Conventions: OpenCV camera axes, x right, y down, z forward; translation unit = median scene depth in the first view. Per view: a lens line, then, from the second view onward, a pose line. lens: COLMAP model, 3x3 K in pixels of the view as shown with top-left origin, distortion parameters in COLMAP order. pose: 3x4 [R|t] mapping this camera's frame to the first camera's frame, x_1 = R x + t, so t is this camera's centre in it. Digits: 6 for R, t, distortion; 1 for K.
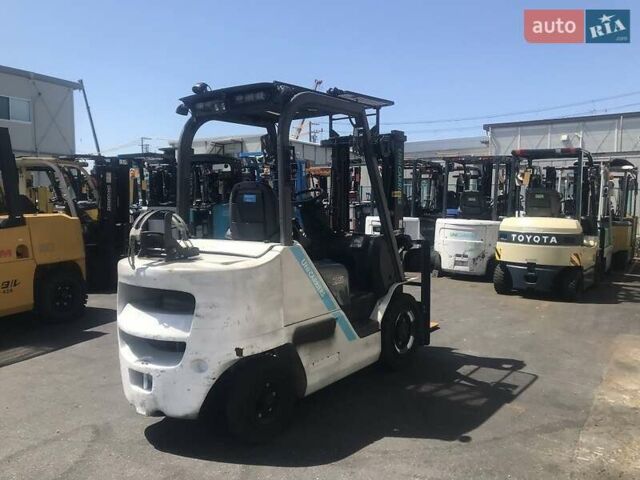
lens RADIAL K [[514.8, 0, 320.0], [0, 514.8, 240.0], [0, 0, 1]] dist [0.004872, -0.001805]
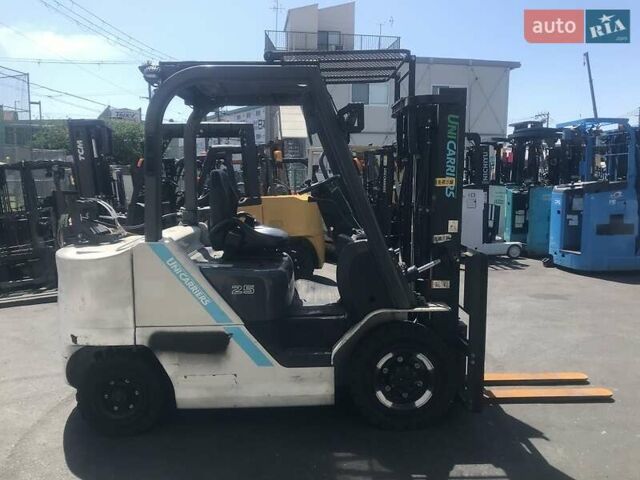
lens RADIAL K [[514.8, 0, 320.0], [0, 514.8, 240.0], [0, 0, 1]] dist [0.004872, -0.001805]
pose [[0.645131, 0.093434, -0.758337, 0.720177], [-0.060922, 0.995625, 0.070842, -0.065938], [0.761639, 0.000497, 0.648001, 0.544672]]
